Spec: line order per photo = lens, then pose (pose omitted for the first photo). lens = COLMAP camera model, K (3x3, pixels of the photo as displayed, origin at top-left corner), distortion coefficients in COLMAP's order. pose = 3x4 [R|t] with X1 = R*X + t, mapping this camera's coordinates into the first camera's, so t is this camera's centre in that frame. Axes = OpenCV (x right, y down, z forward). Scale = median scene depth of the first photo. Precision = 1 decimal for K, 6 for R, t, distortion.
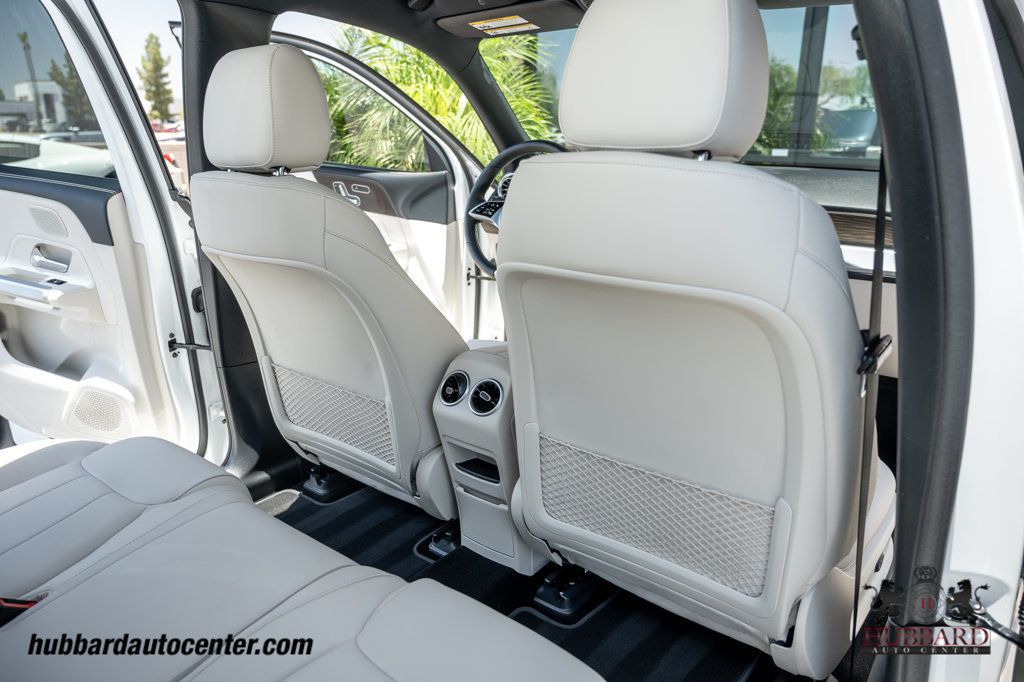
lens RADIAL K [[730.0, 0, 517.5], [0, 730.0, 345.3], [0, 0, 1]] dist [-0.013354, 0.008397]
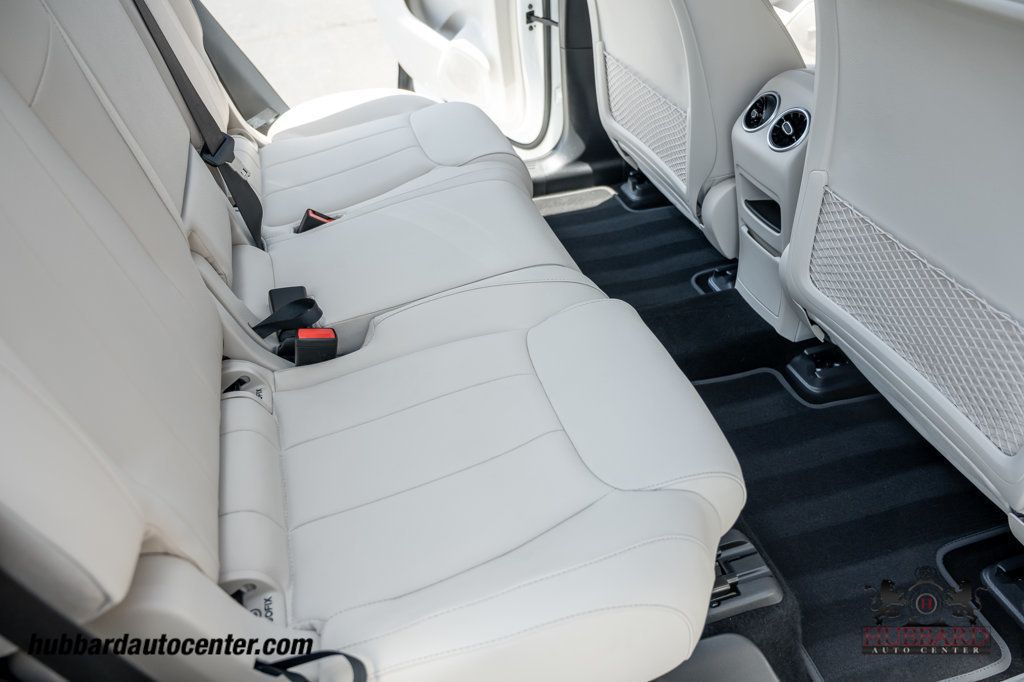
lens RADIAL K [[730.0, 0, 505.0], [0, 730.0, 346.6], [0, 0, 1]] dist [-0.013354, 0.008397]
pose [[0.823423, 0.340312, -0.454051, 0.141661], [-0.142574, 0.898605, 0.414947, -0.005173], [0.549224, -0.276941, 0.788452, 0.084872]]
